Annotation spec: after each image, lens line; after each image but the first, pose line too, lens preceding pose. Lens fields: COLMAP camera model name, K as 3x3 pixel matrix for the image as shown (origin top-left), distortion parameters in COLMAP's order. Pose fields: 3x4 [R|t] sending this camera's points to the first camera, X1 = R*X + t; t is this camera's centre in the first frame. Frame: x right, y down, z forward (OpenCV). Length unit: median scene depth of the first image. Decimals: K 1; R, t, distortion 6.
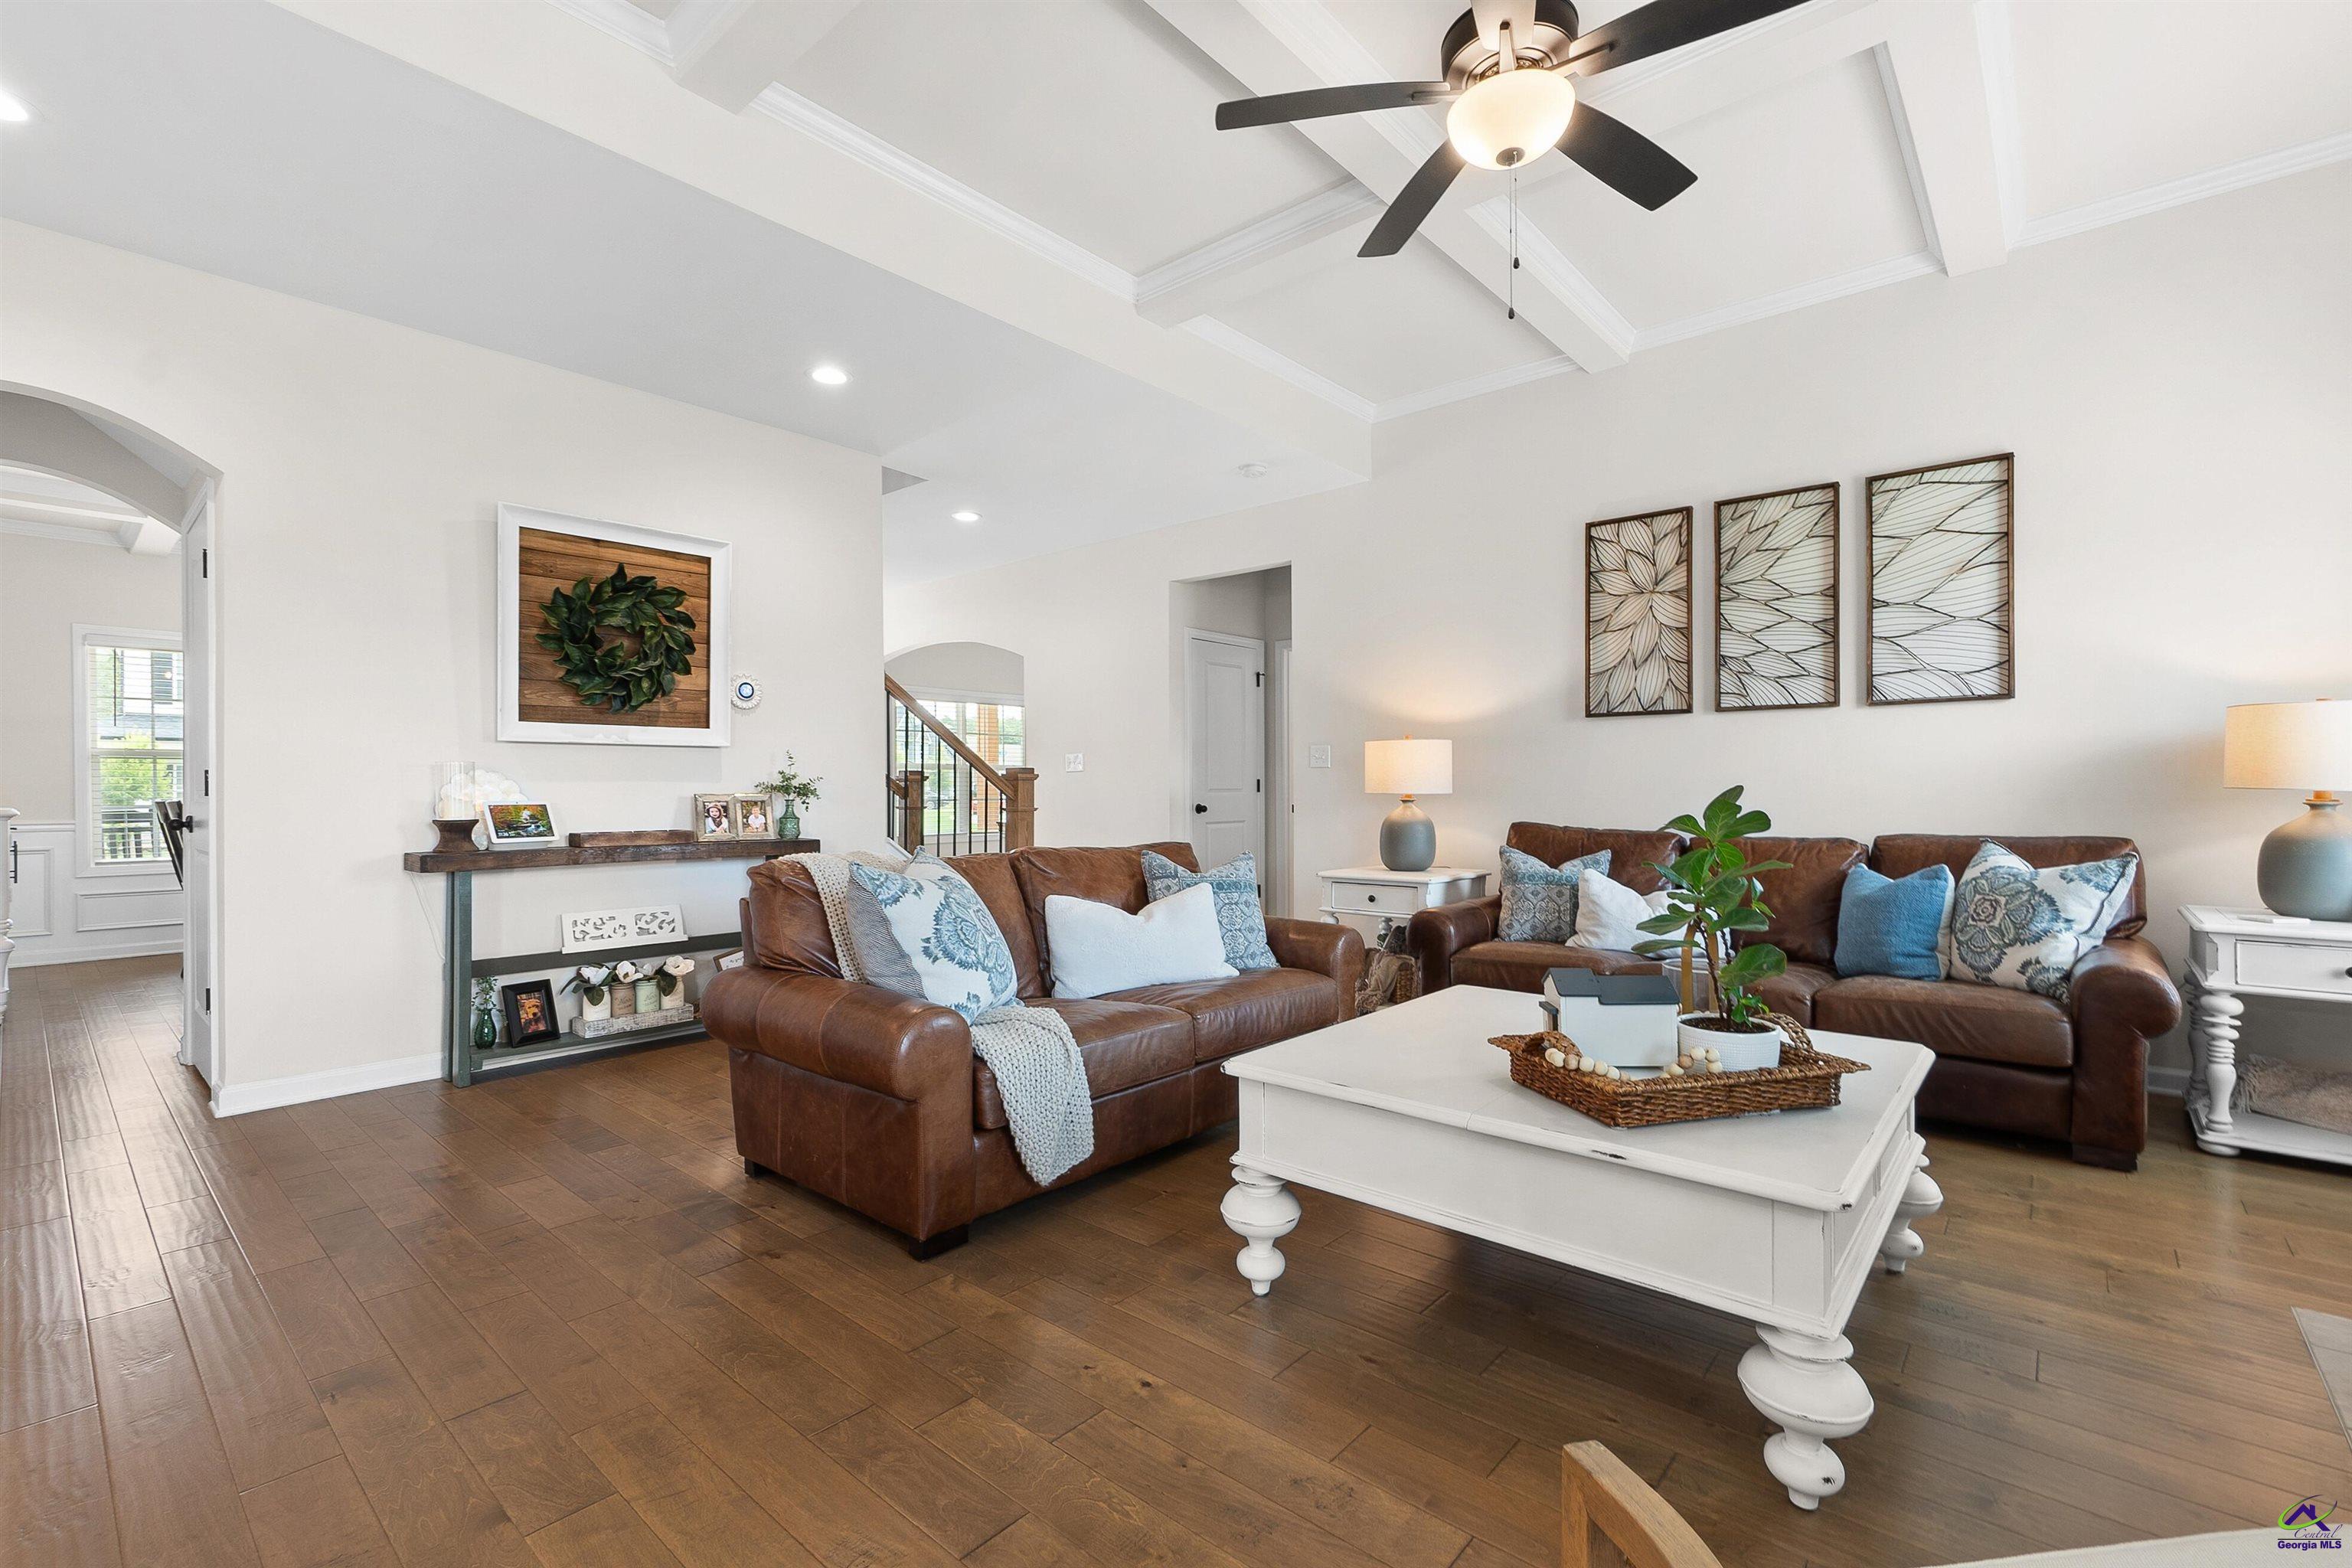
lens RADIAL K [[1036.5, 0, 1168.6], [0, 1036.5, 787.4], [0, 0, 1]] dist [-0.000863, -0.000291]
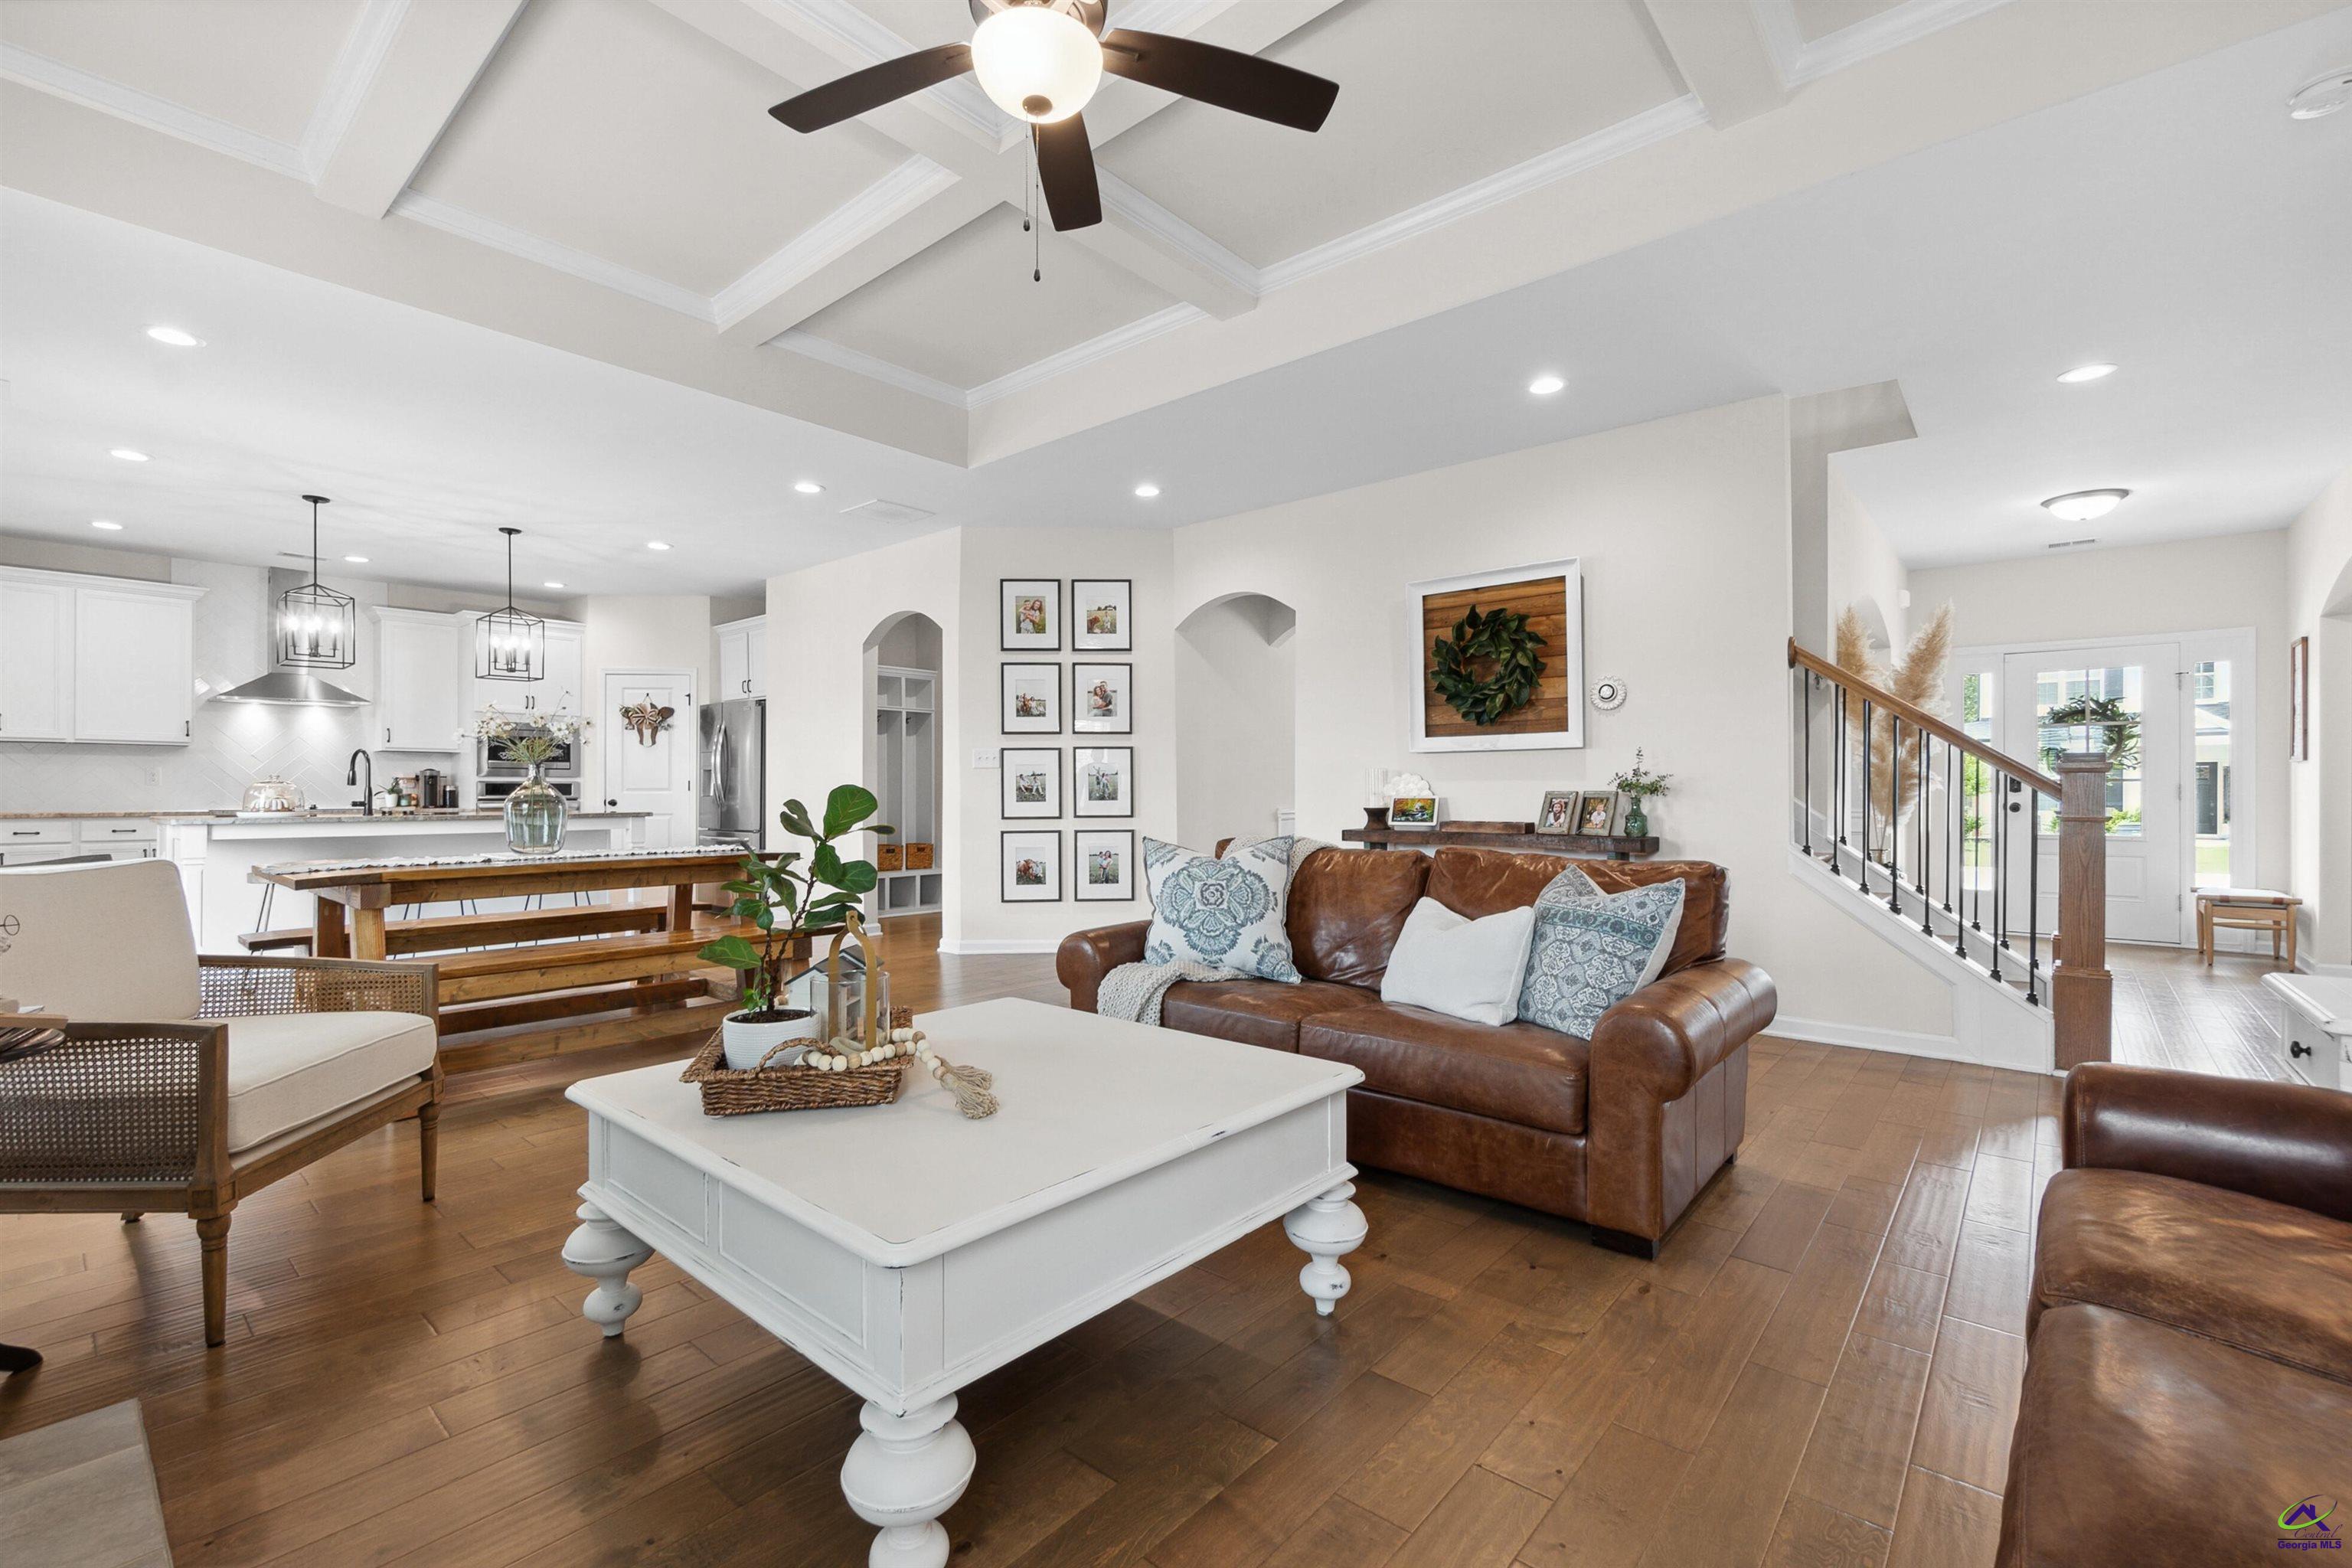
lens RADIAL K [[1017.4, 0, 1149.6], [0, 1017.4, 789.6], [0, 0, 1]] dist [-0.001527, -0.000356]
pose [[-0.002216, 0.002776, -0.999994, 0.675342], [0.004278, 0.999987, 0.002767, -0.000374], [0.999988, -0.004272, -0.002228, 0.598001]]
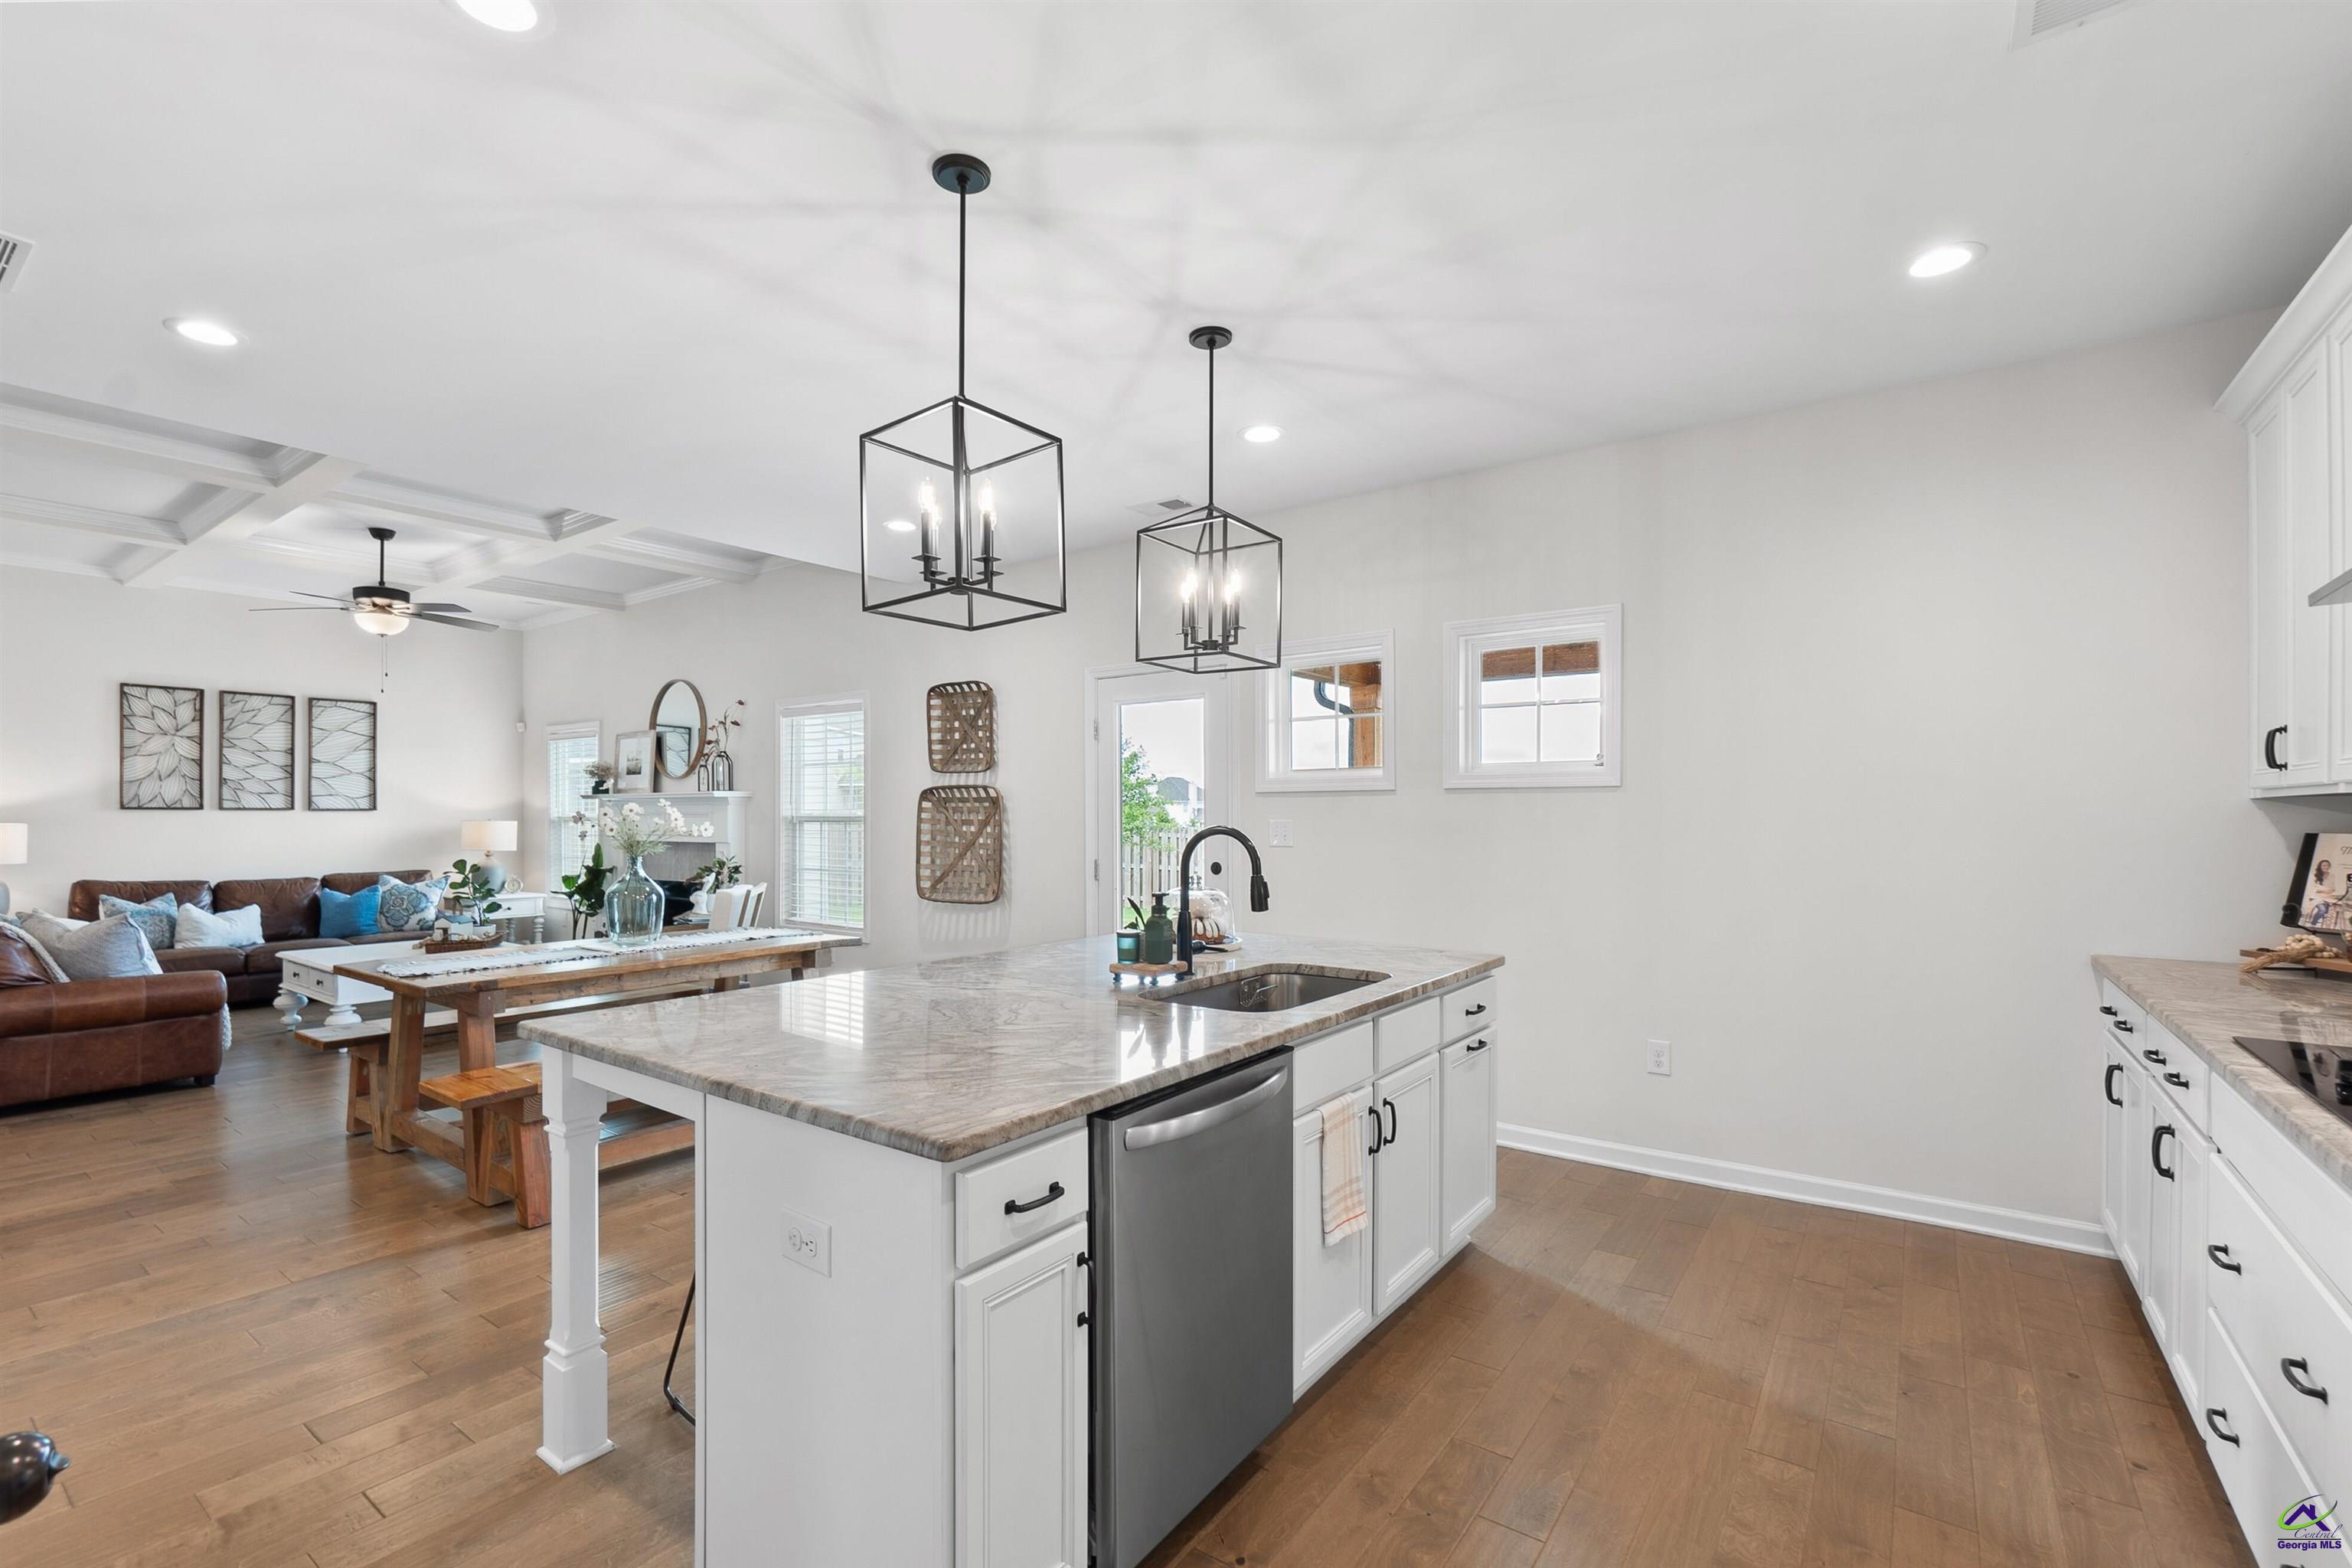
lens RADIAL K [[1041.1, 0, 1139.9], [0, 1041.1, 812.1], [0, 0, 1]] dist [-0.001914, -0.000551]
pose [[-0.080071, 0.005417, 0.996774, -1.422467], [-0.002420, 0.999981, -0.005629, -0.066346], [-0.996786, -0.002863, -0.080057, -0.434635]]
